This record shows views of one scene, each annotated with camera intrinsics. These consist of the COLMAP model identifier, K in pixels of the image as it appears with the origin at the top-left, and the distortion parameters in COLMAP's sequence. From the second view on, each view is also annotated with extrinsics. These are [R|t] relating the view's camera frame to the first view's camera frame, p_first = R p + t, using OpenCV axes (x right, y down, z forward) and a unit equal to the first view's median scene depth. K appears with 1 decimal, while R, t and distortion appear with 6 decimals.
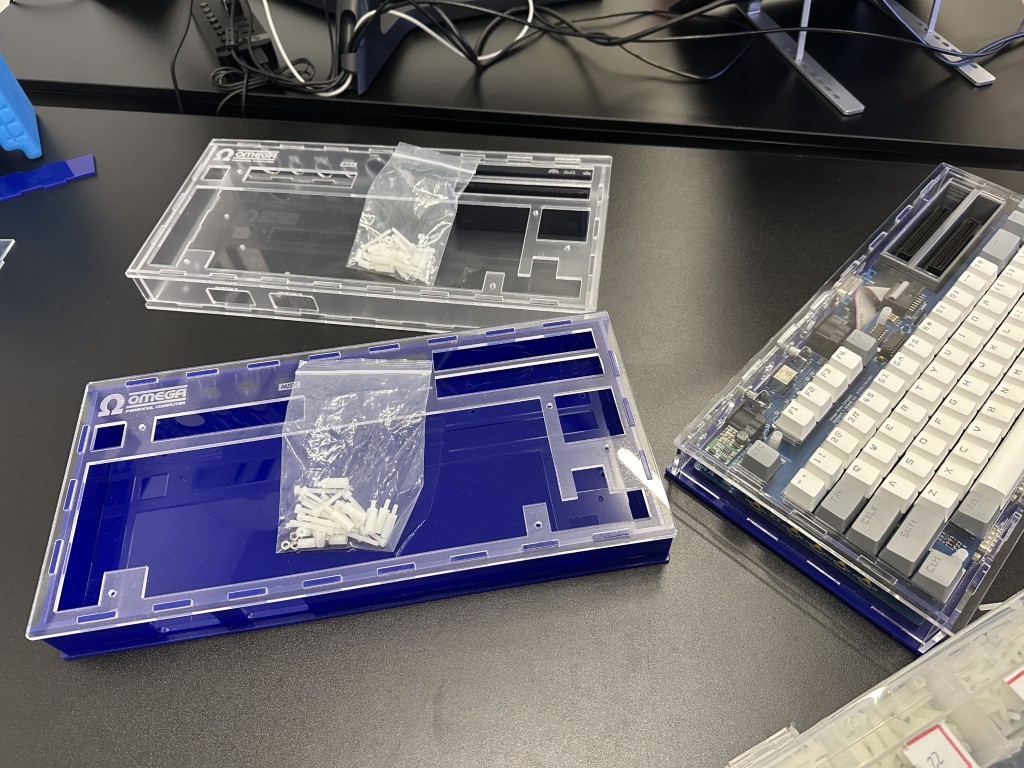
lens RADIAL K [[705.9, 0, 512.0], [0, 705.9, 384.0], [0, 0, 1]] dist [0.068447, -0.127281]
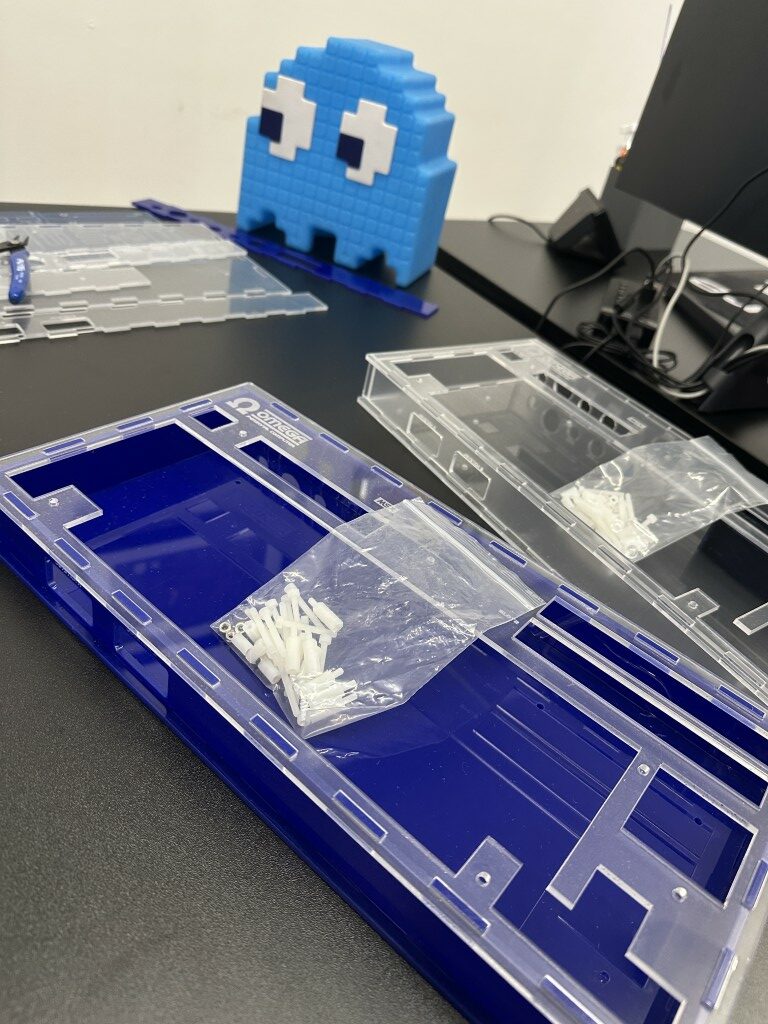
lens RADIAL K [[705.9, 0, 384.3], [0, 705.9, 536.9], [0, 0, 1]] dist [0.068447, -0.127281]
pose [[0.640890, 0.589539, -0.491633, 0.089137], [-0.718950, 0.685434, -0.115285, 0.118557], [0.269017, 0.427345, 0.863137, 0.339894]]
